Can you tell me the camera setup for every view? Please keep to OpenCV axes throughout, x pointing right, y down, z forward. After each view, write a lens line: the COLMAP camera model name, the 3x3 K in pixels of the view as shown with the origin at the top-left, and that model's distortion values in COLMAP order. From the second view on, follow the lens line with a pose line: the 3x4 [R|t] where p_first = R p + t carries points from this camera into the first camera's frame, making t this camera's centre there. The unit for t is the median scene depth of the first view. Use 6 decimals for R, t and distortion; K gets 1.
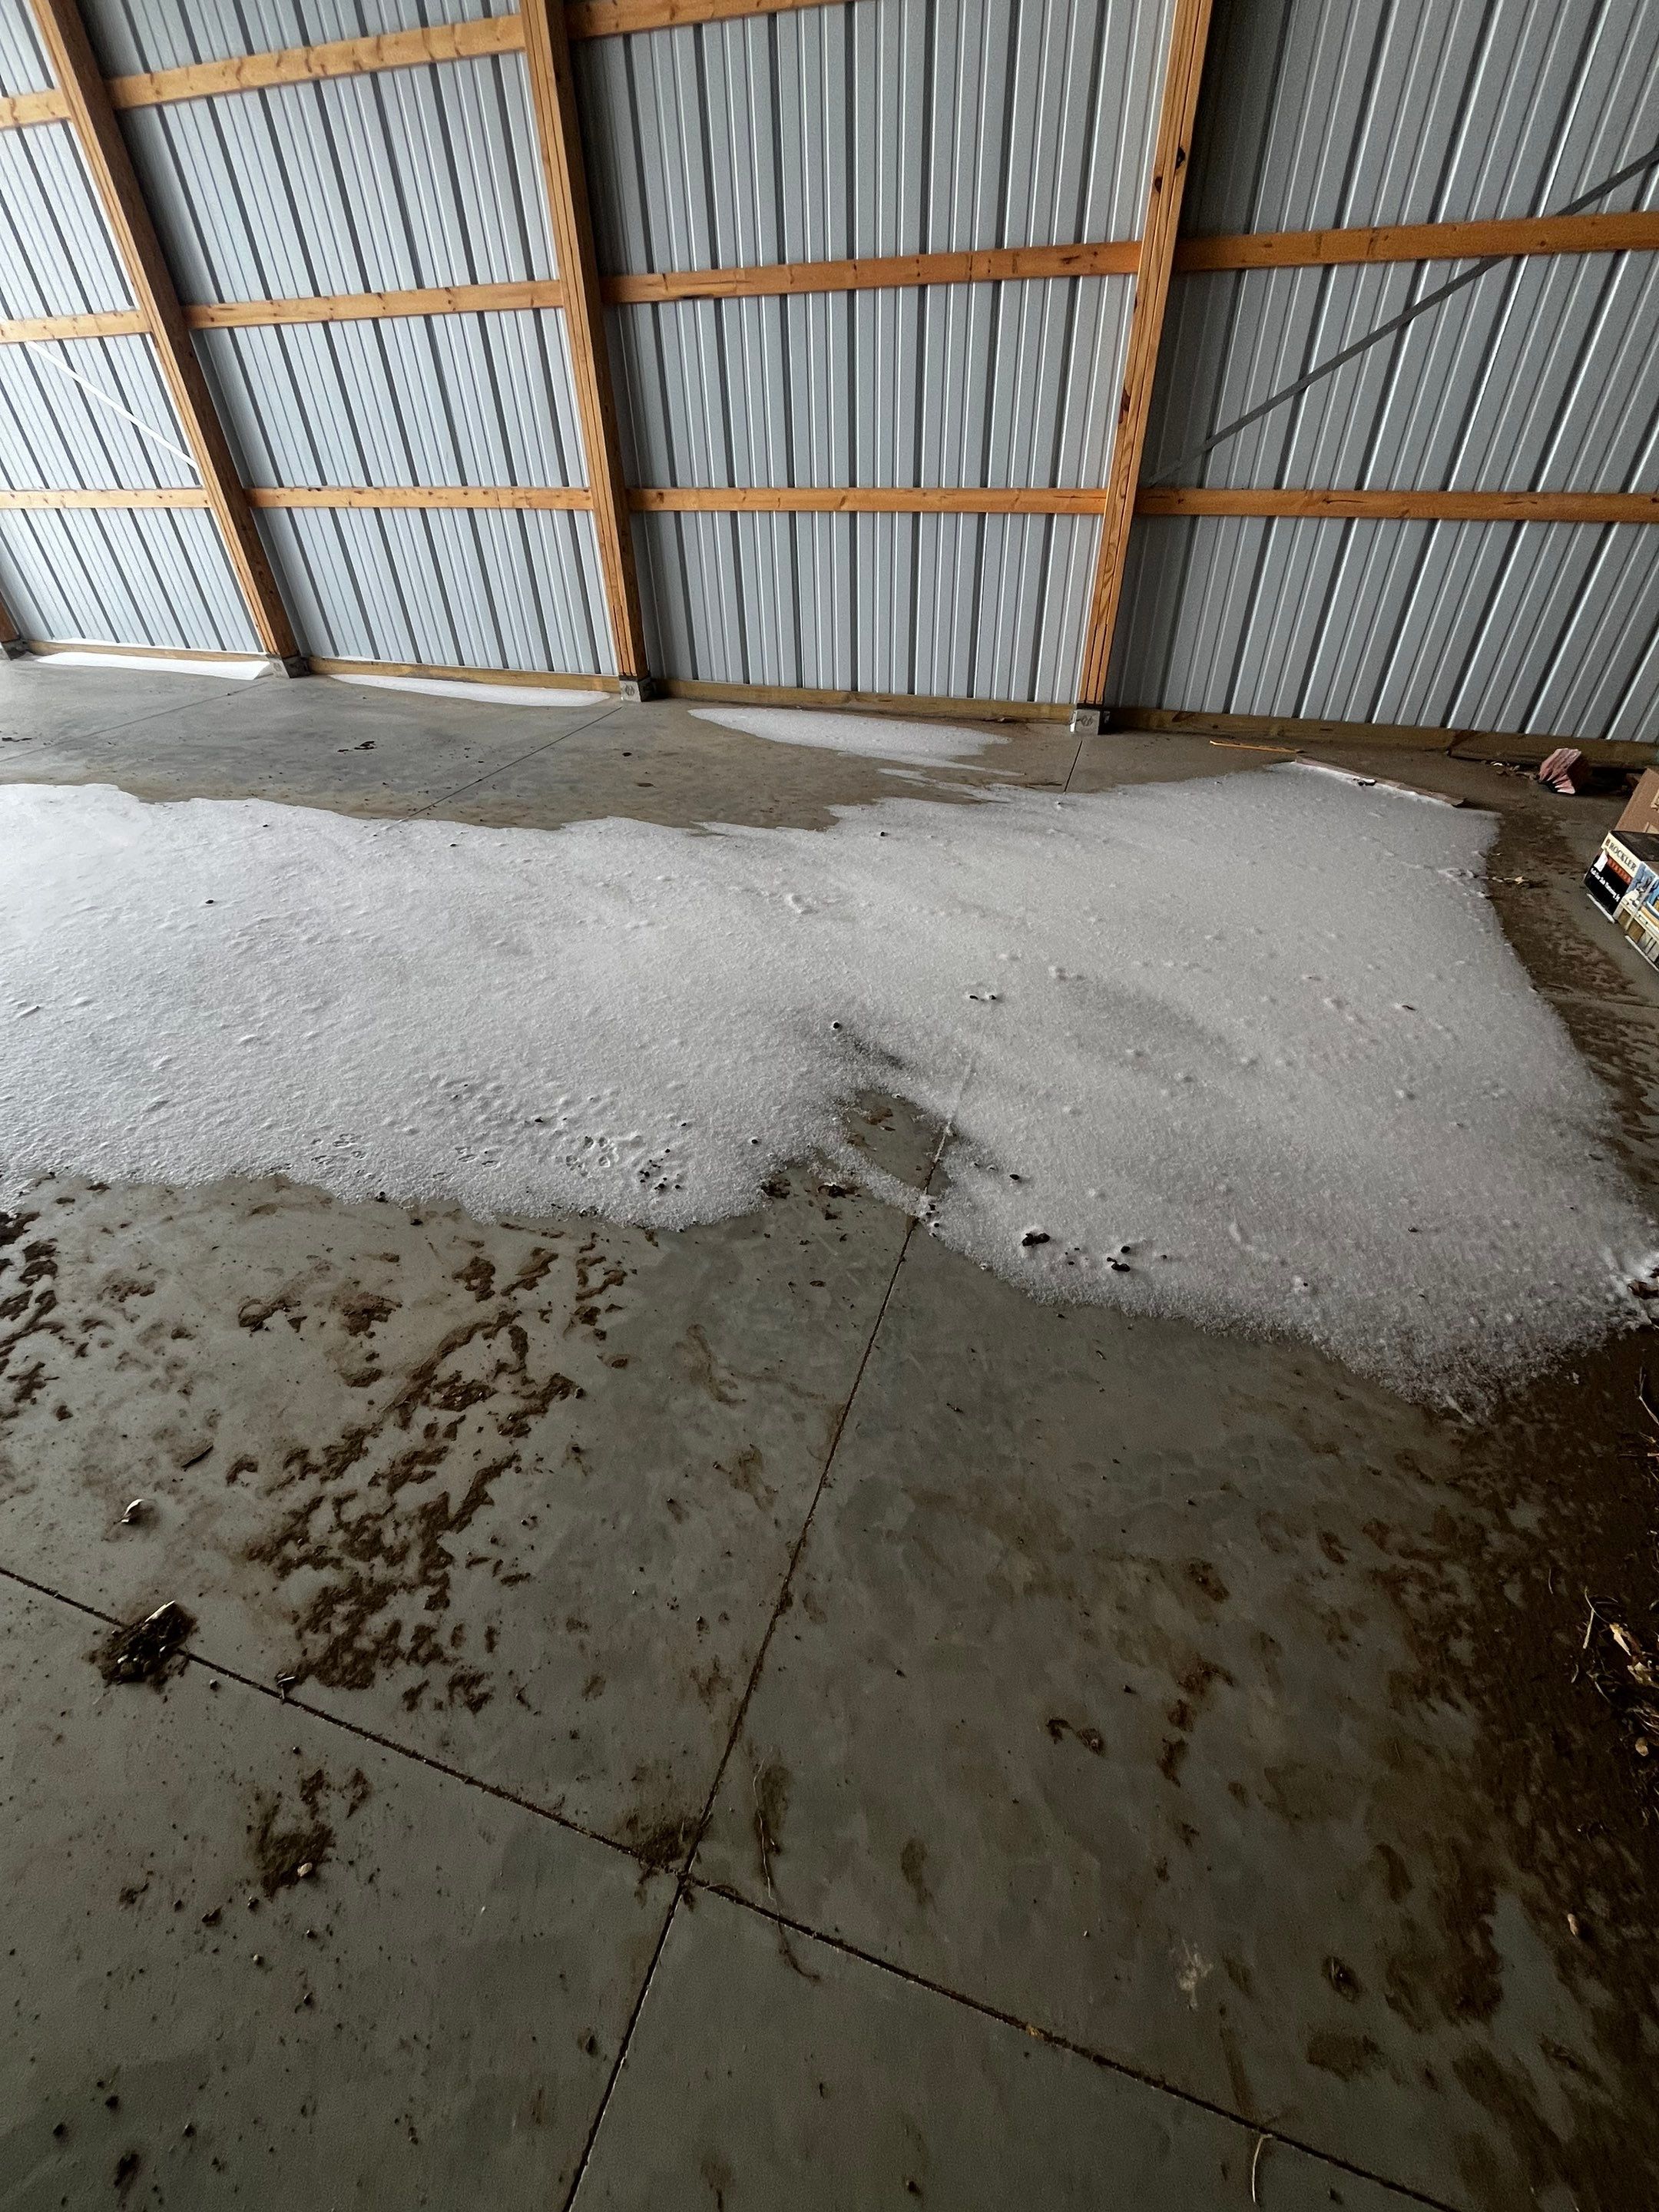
lens RADIAL K [[891.6, 0, 843.2], [0, 891.6, 1094.3], [0, 0, 1]] dist [-0.002059, -0.000152]
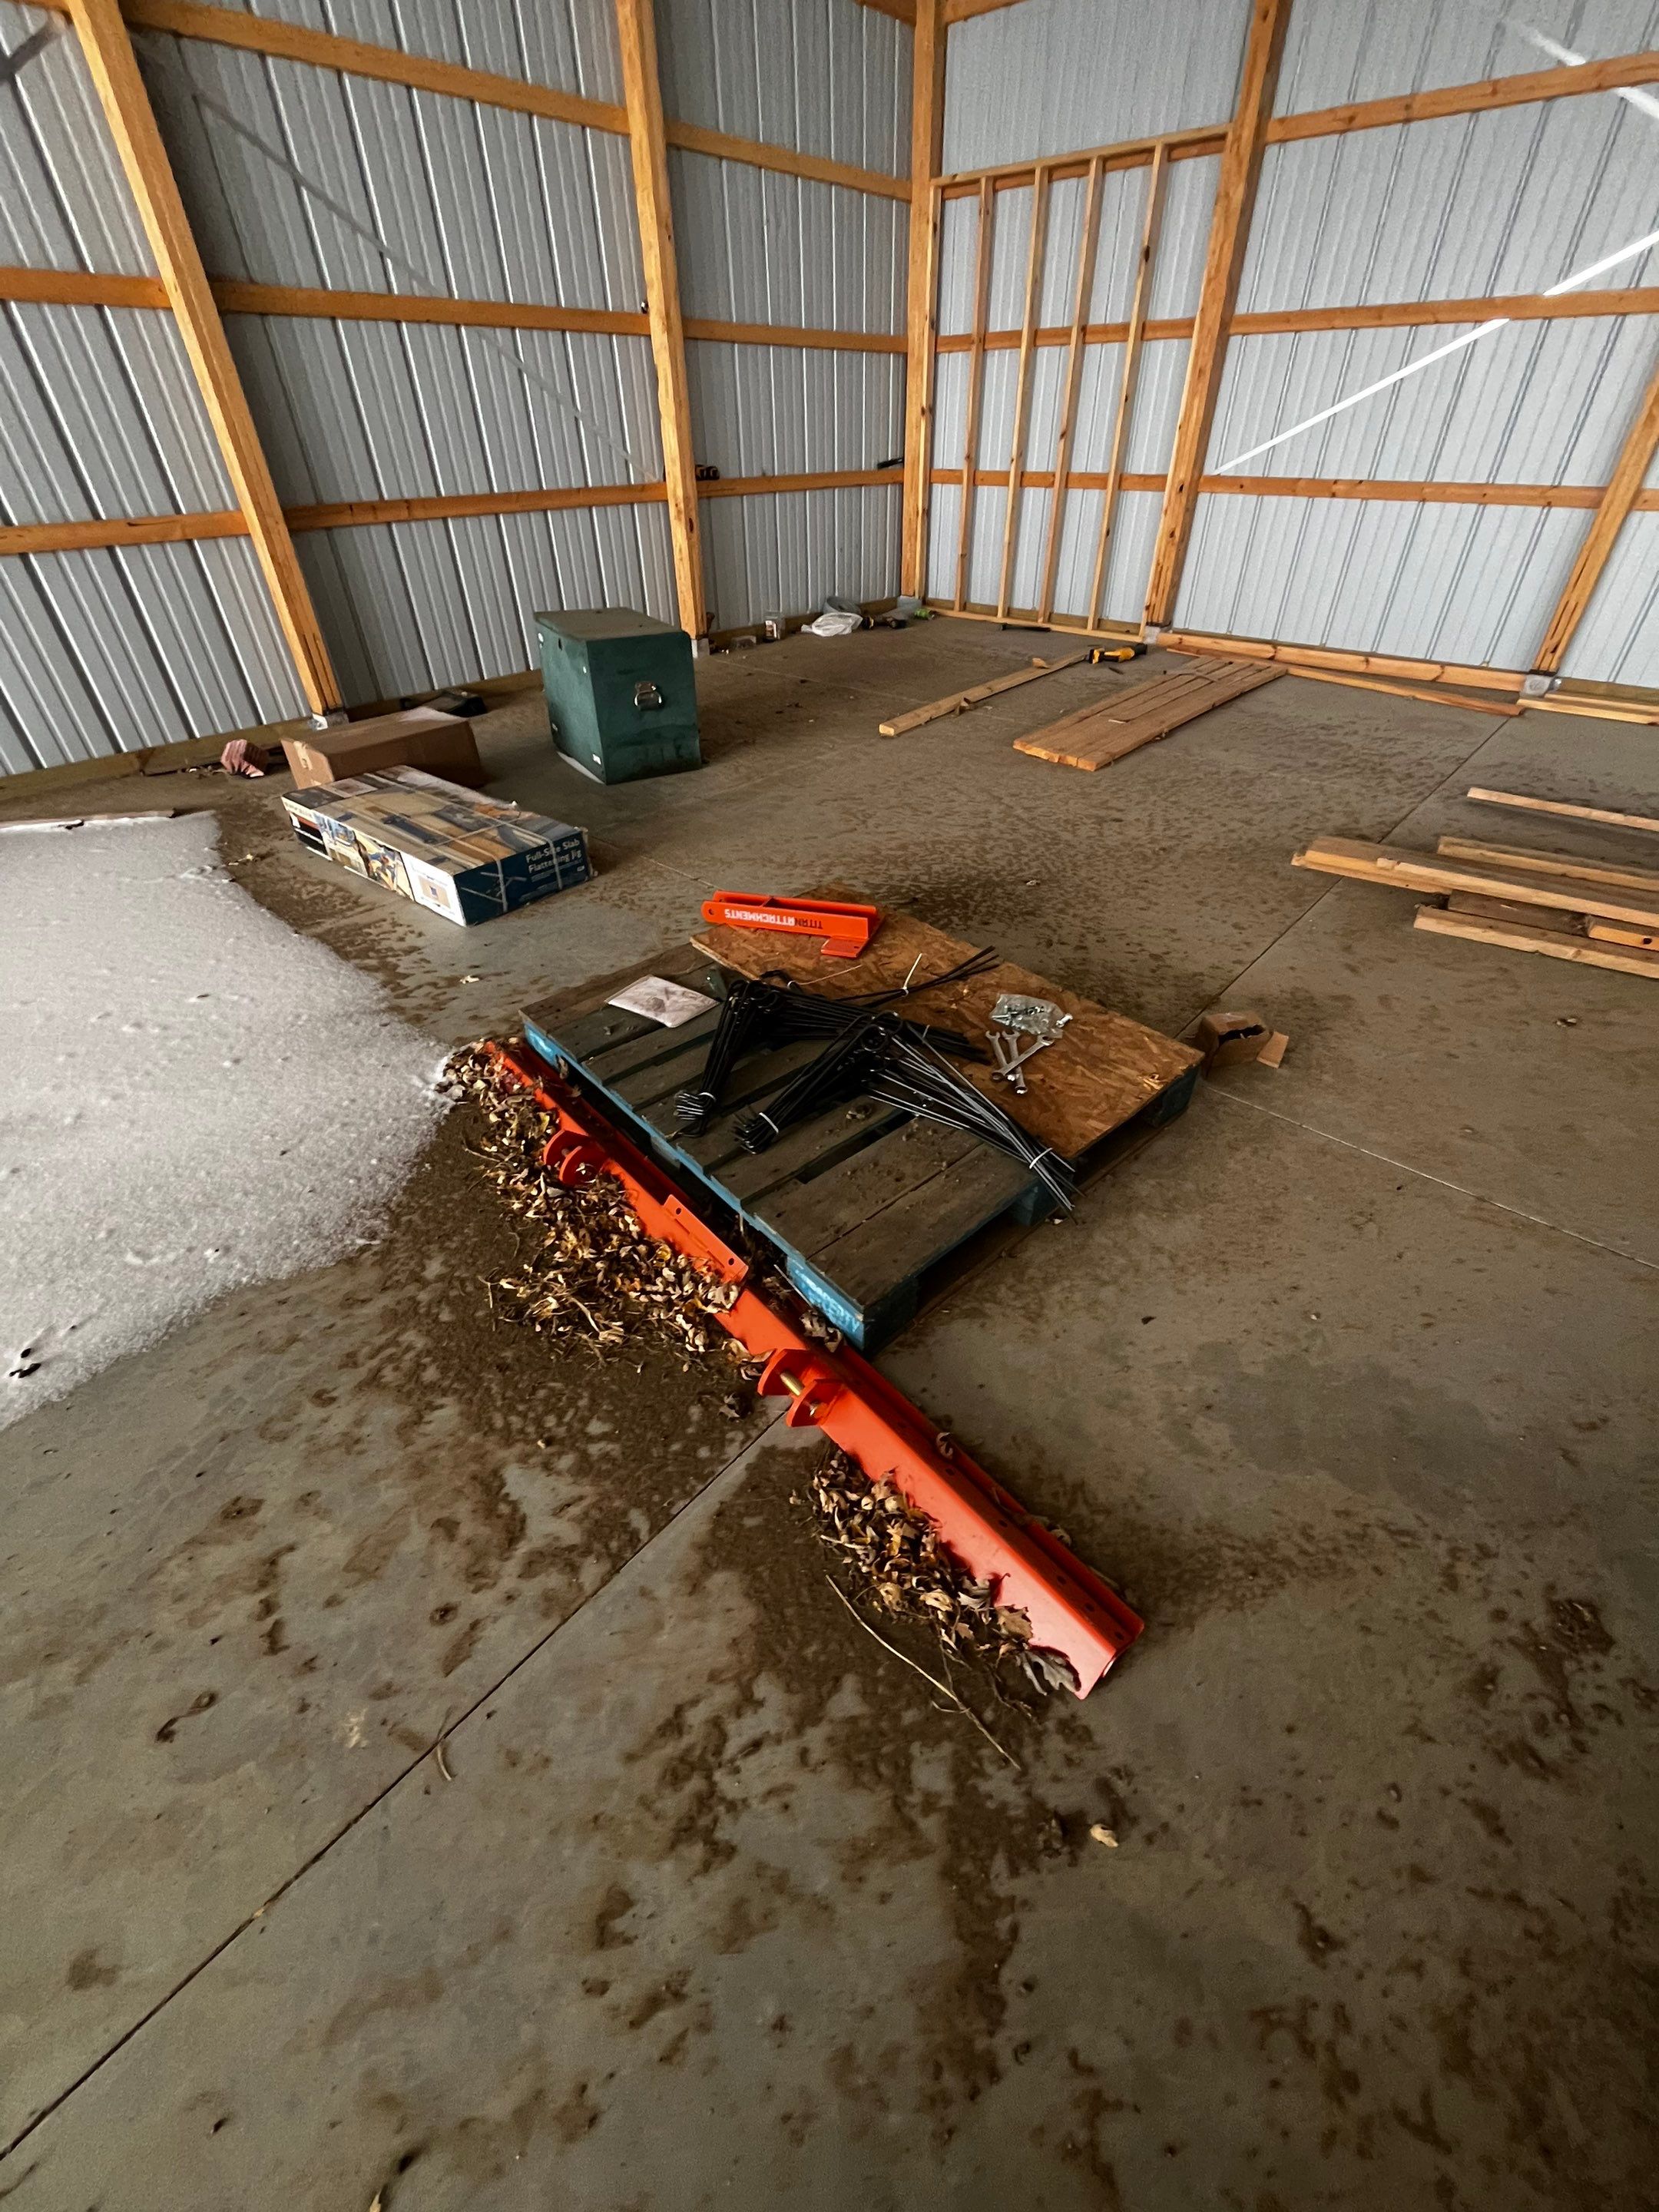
lens RADIAL K [[885.9, 0, 839.1], [0, 885.9, 1092.2], [0, 0, 1]] dist [-0.000791, -0.000312]
pose [[0.407043, -0.544214, 0.733585, 0.063106], [0.556307, 0.784695, 0.273453, 0.085452], [-0.724458, 0.296791, 0.622154, -0.128419]]
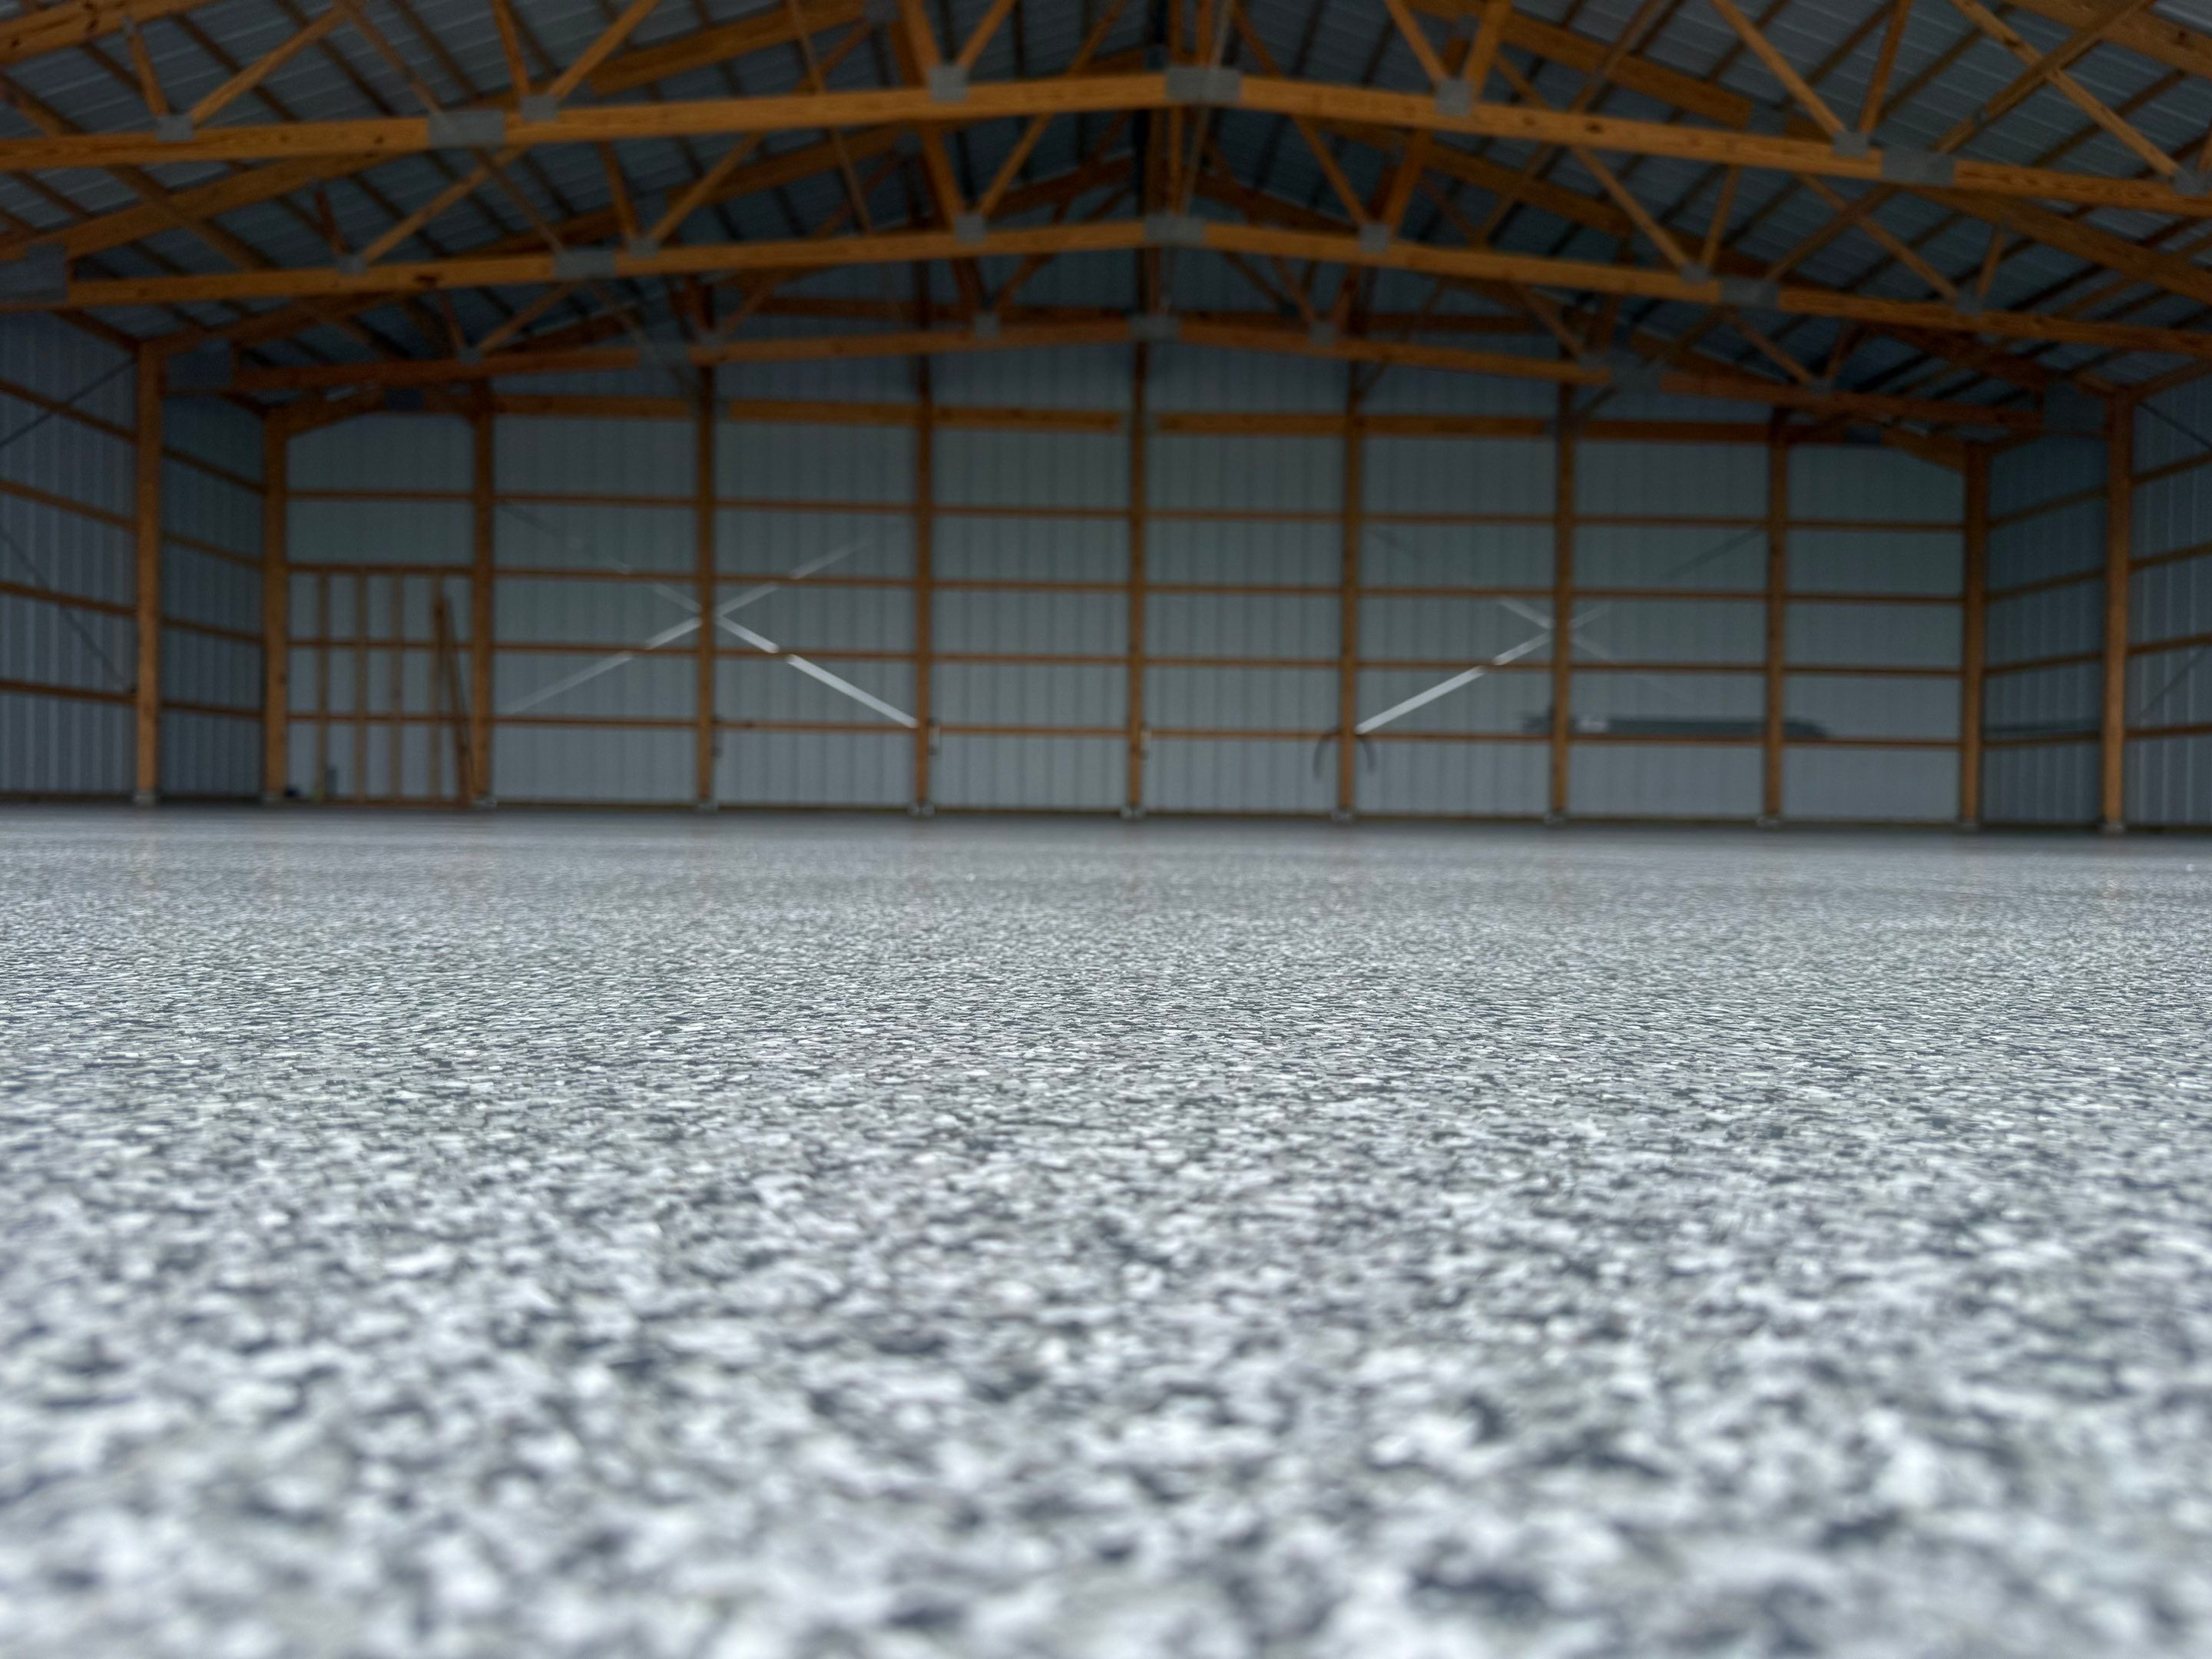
lens RADIAL K [[1601.0, 0, 1099.5], [0, 1601.0, 819.5], [0, 0, 1]] dist [0.039067, -0.068436]
pose [[-0.326223, 0.003071, 0.945288, -3.089983], [0.565082, 0.802285, 0.192406, 0.366967], [-0.757800, 0.596933, -0.263459, 0.144959]]
